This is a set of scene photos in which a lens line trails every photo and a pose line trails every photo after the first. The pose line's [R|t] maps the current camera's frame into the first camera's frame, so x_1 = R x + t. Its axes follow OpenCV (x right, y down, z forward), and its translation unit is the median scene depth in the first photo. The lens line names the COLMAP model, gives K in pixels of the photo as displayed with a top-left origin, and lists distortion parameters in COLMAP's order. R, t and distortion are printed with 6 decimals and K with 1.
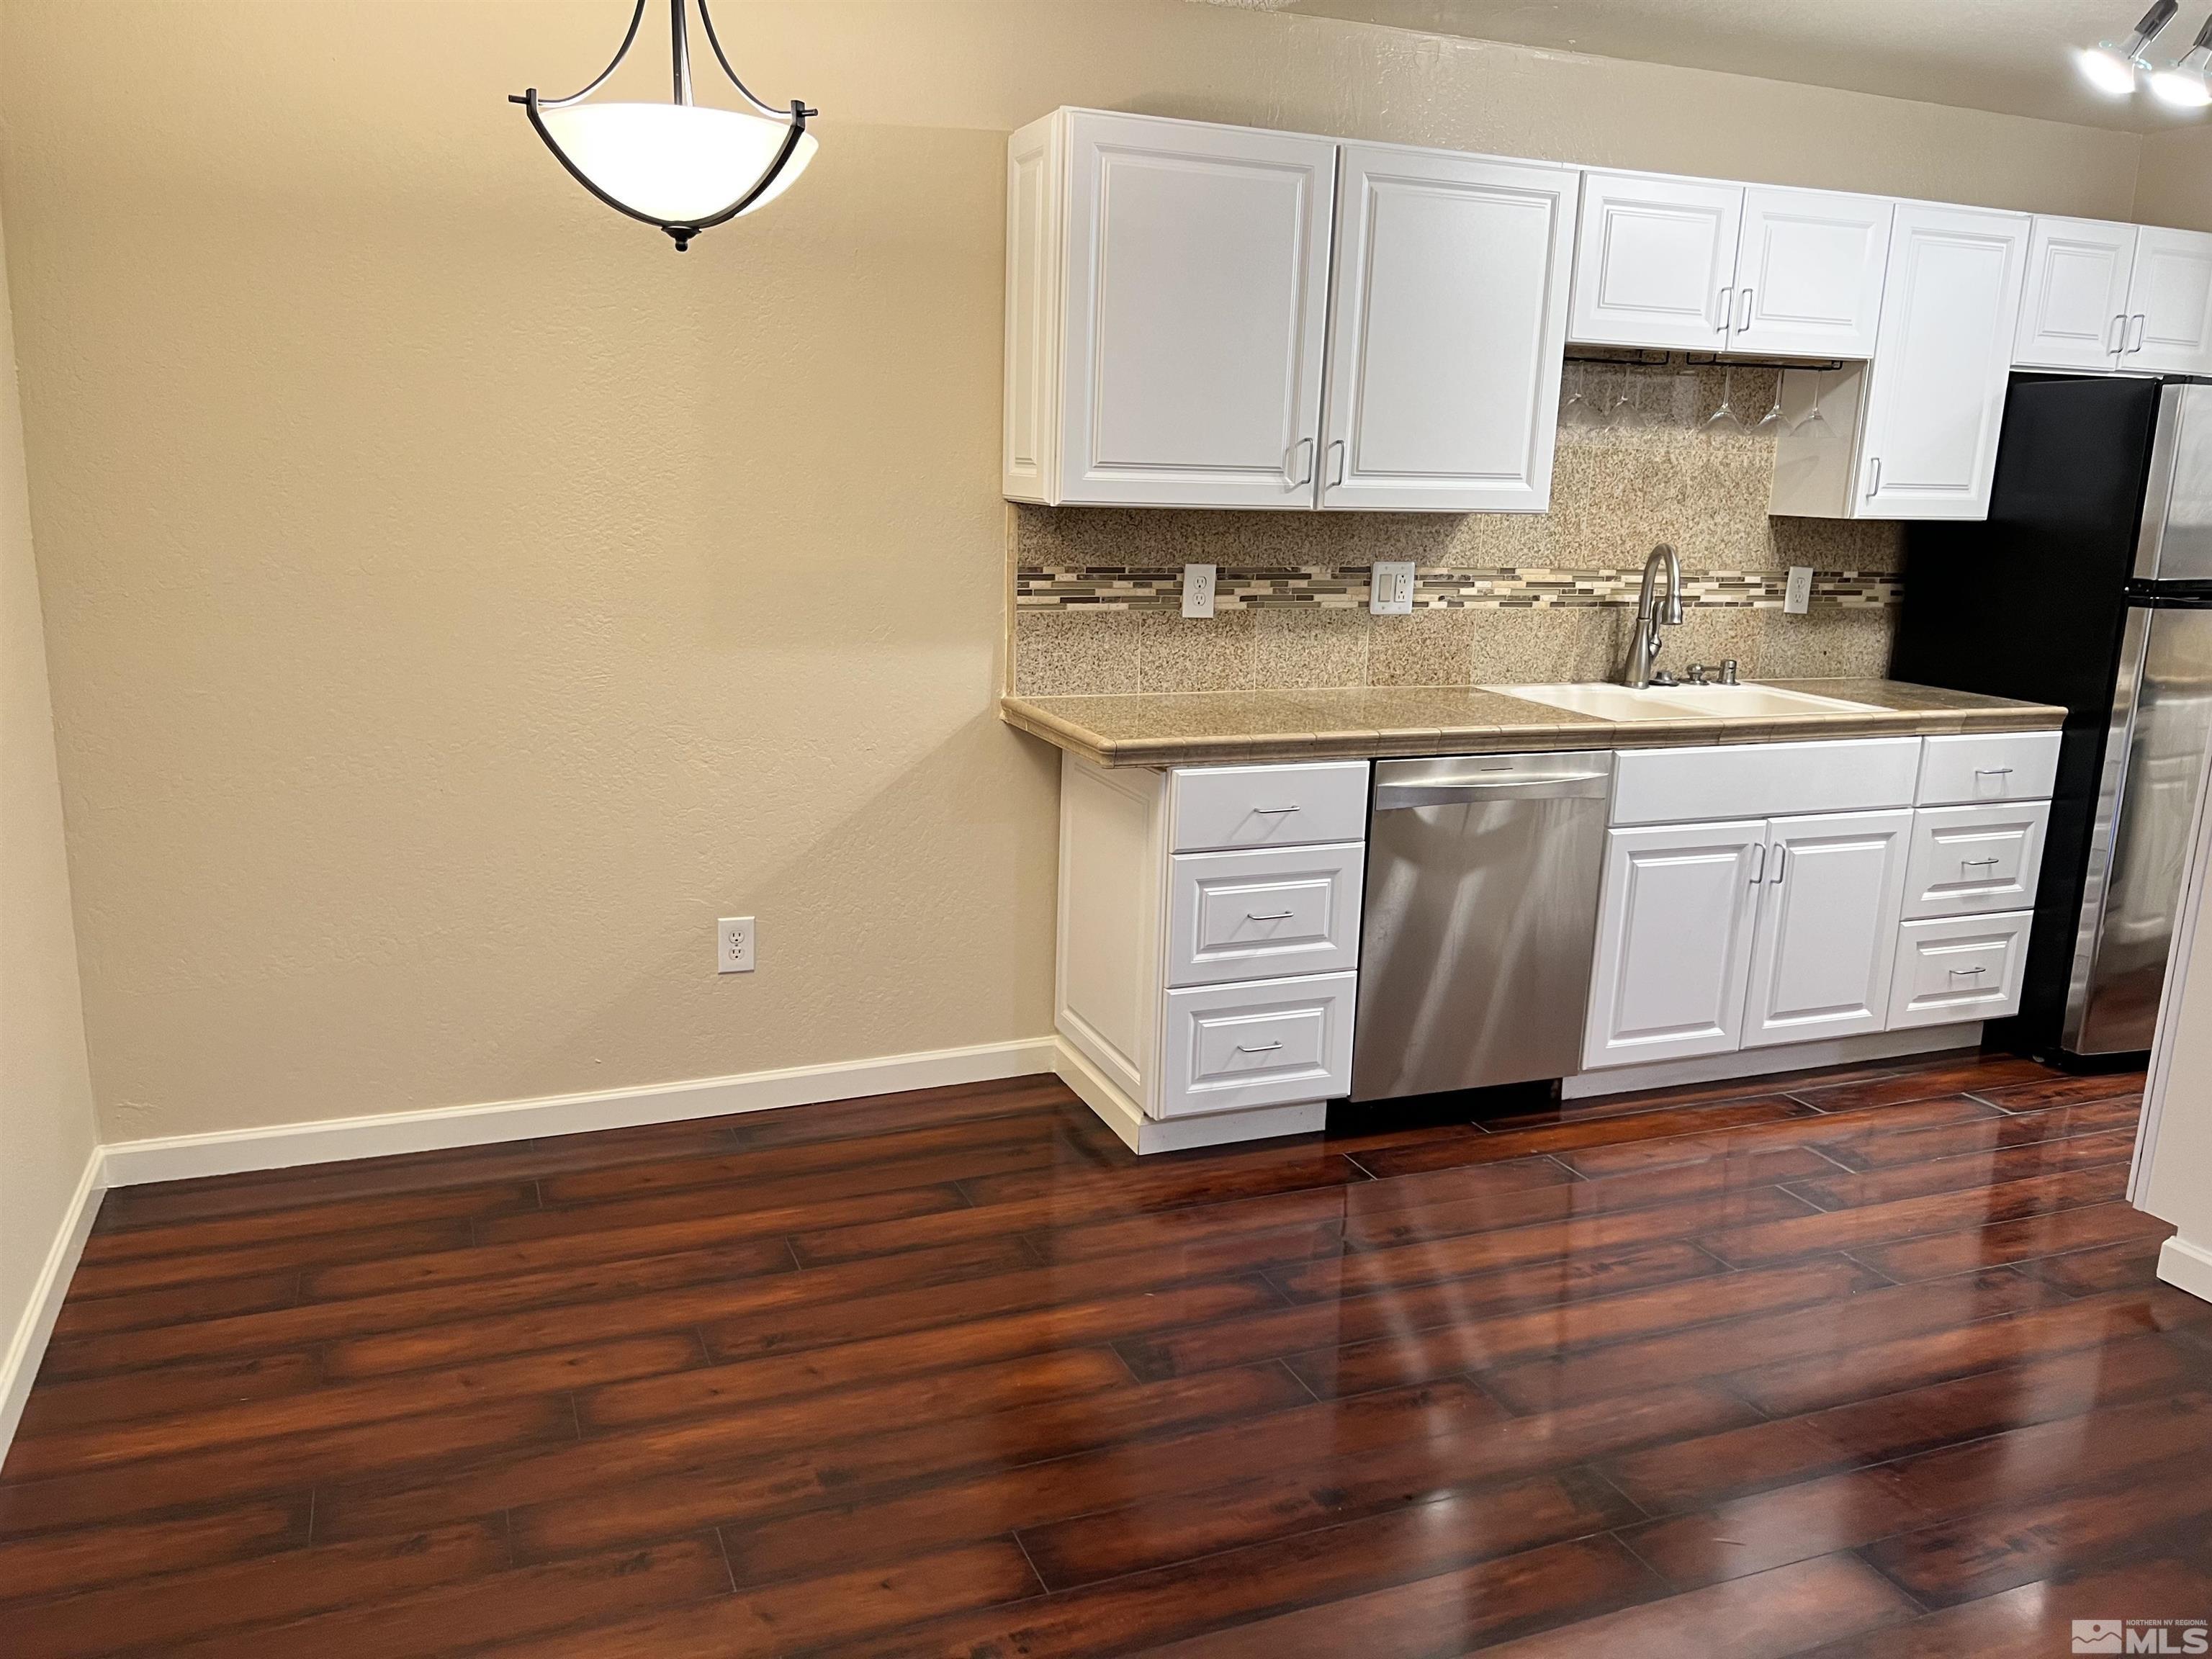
lens RADIAL K [[1664.9, 0, 1099.4], [0, 1664.9, 841.5], [0, 0, 1]] dist [0.071736, -0.092807]
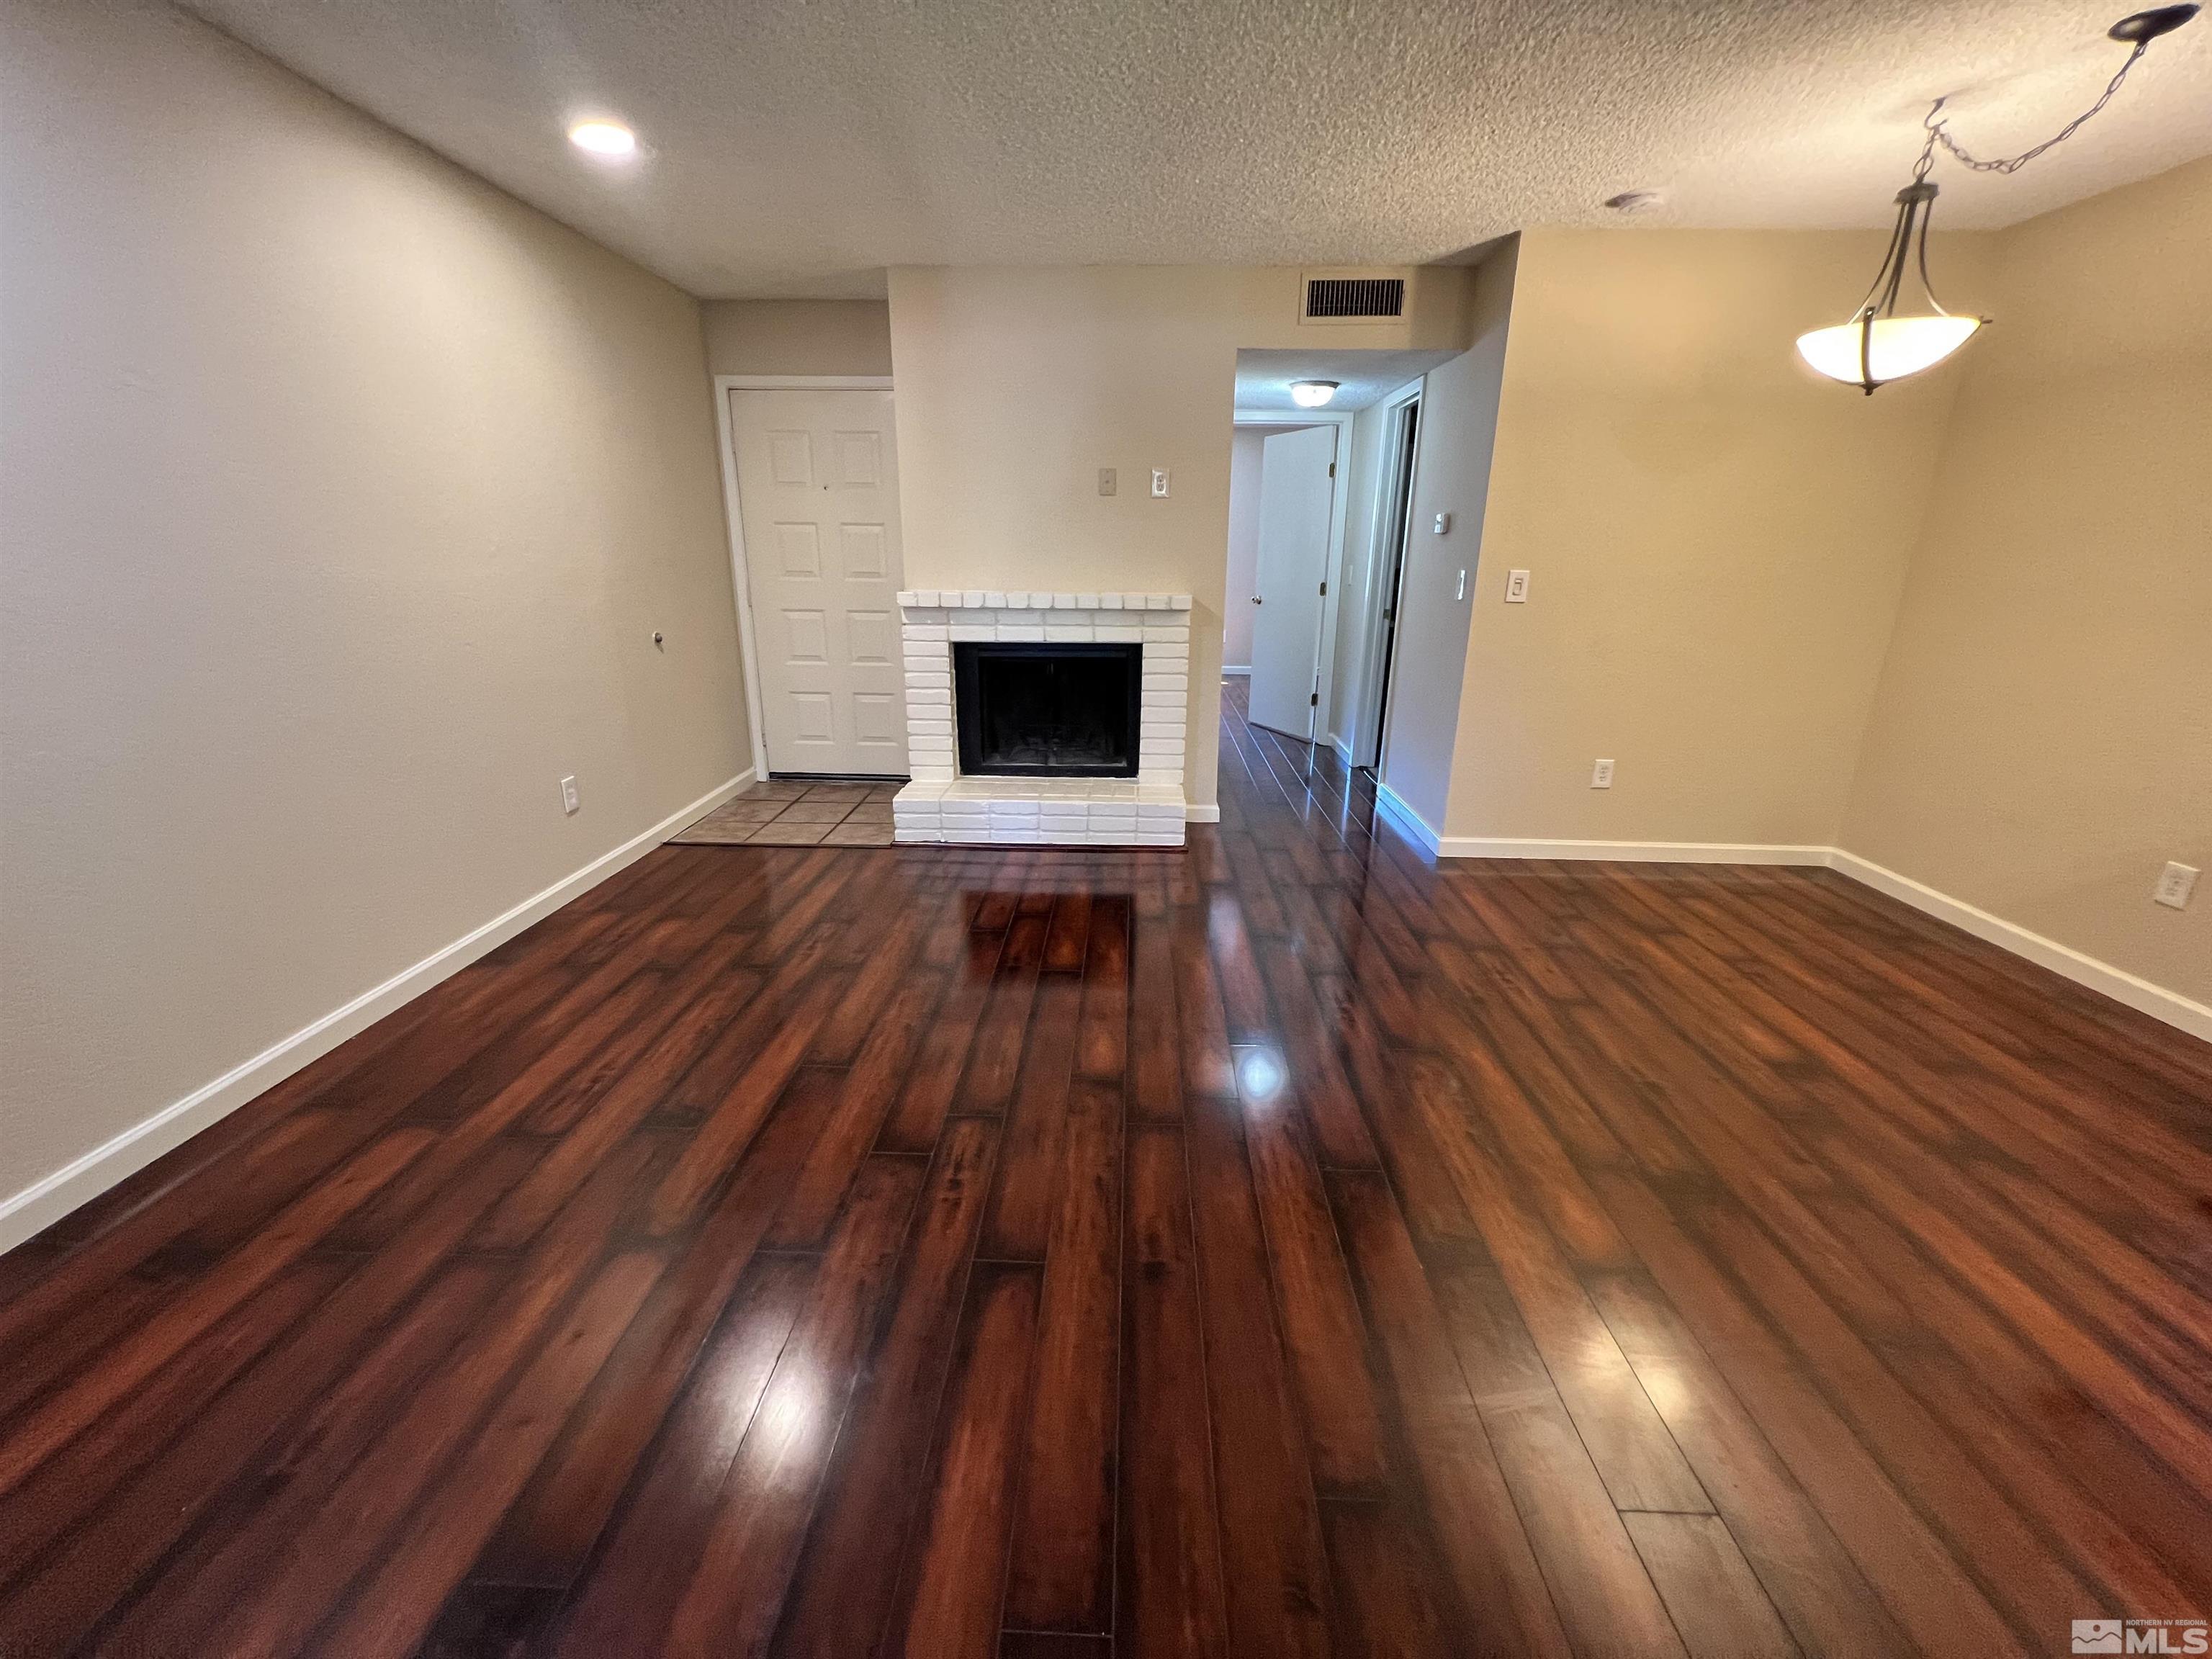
lens RADIAL K [[888.9, 0, 1101.8], [0, 888.9, 828.1], [0, 0, 1]] dist [0.000275, -0.000352]
pose [[-0.405004, 0.245002, -0.880878, 0.721567], [-0.224611, 0.907245, 0.355606, -0.037763], [0.886296, 0.341877, -0.312408, 0.439929]]
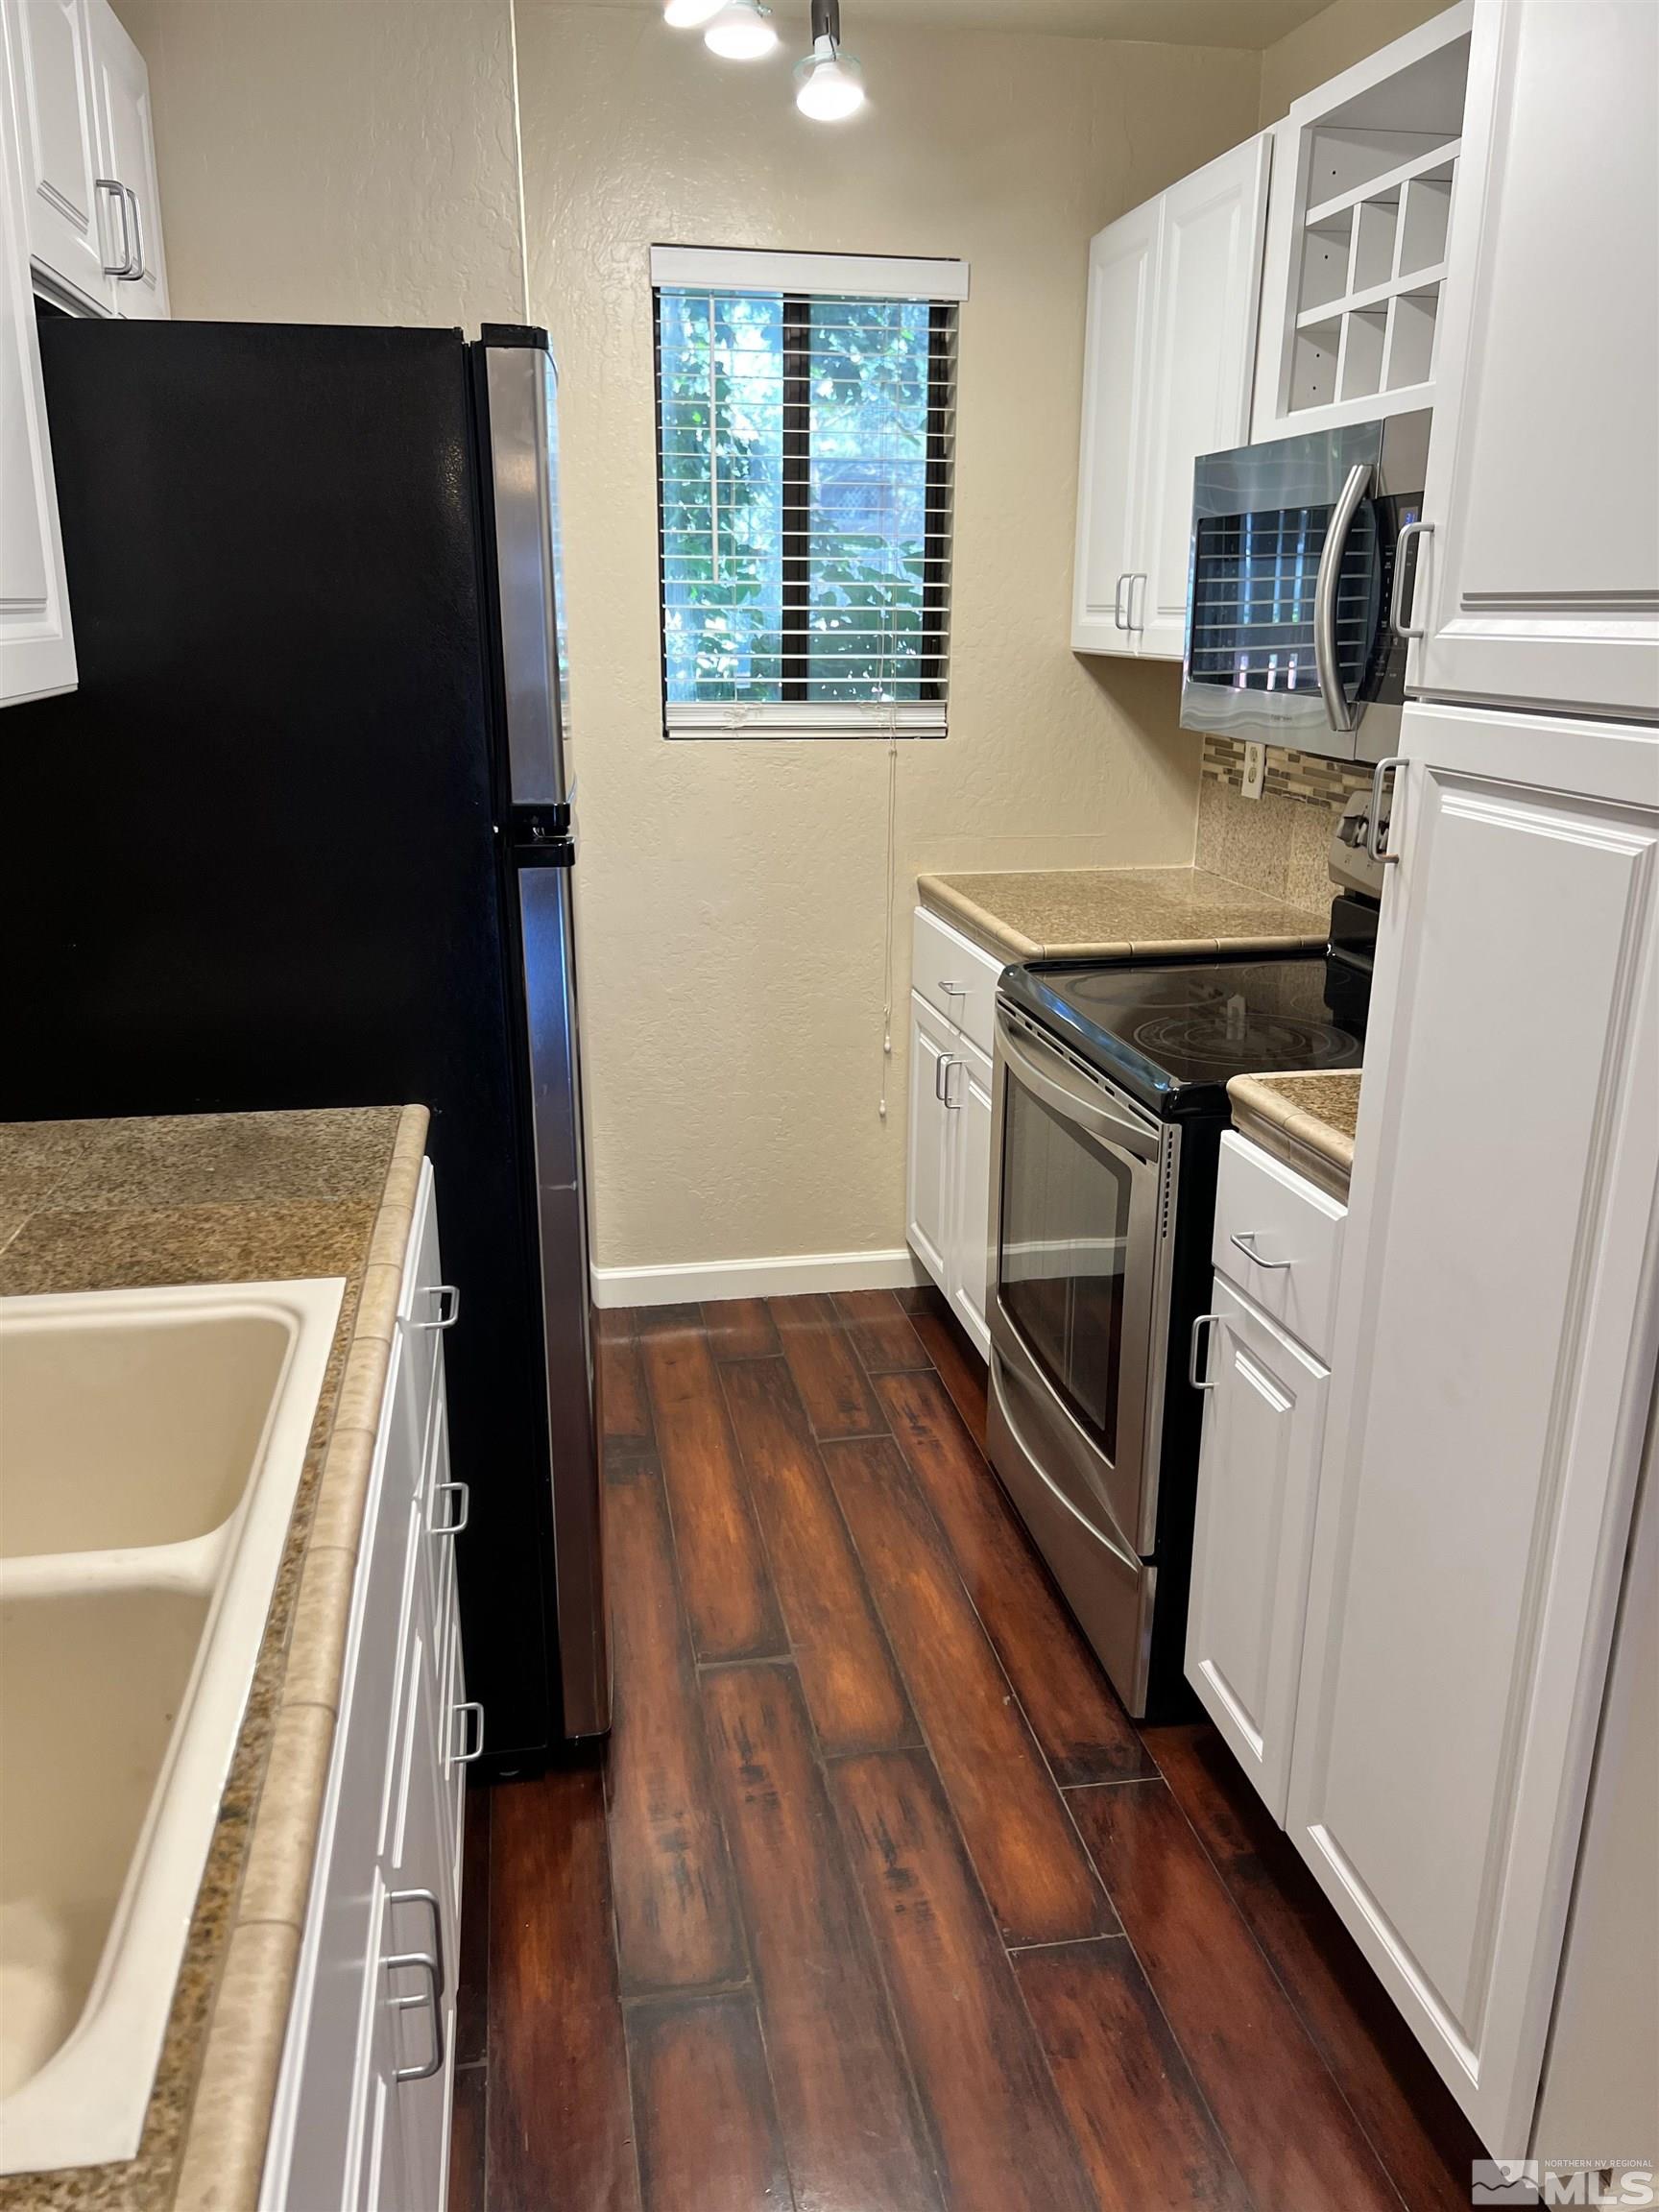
lens RADIAL K [[1664.9, 0, 829.0], [0, 1664.9, 1117.2], [0, 0, 1]] dist [0.071736, -0.092807]
pose [[0.199487, -0.313770, 0.928307, 0.201813], [0.217374, 0.937915, 0.270305, -0.193205], [-0.955486, 0.147867, 0.255308, 0.870916]]
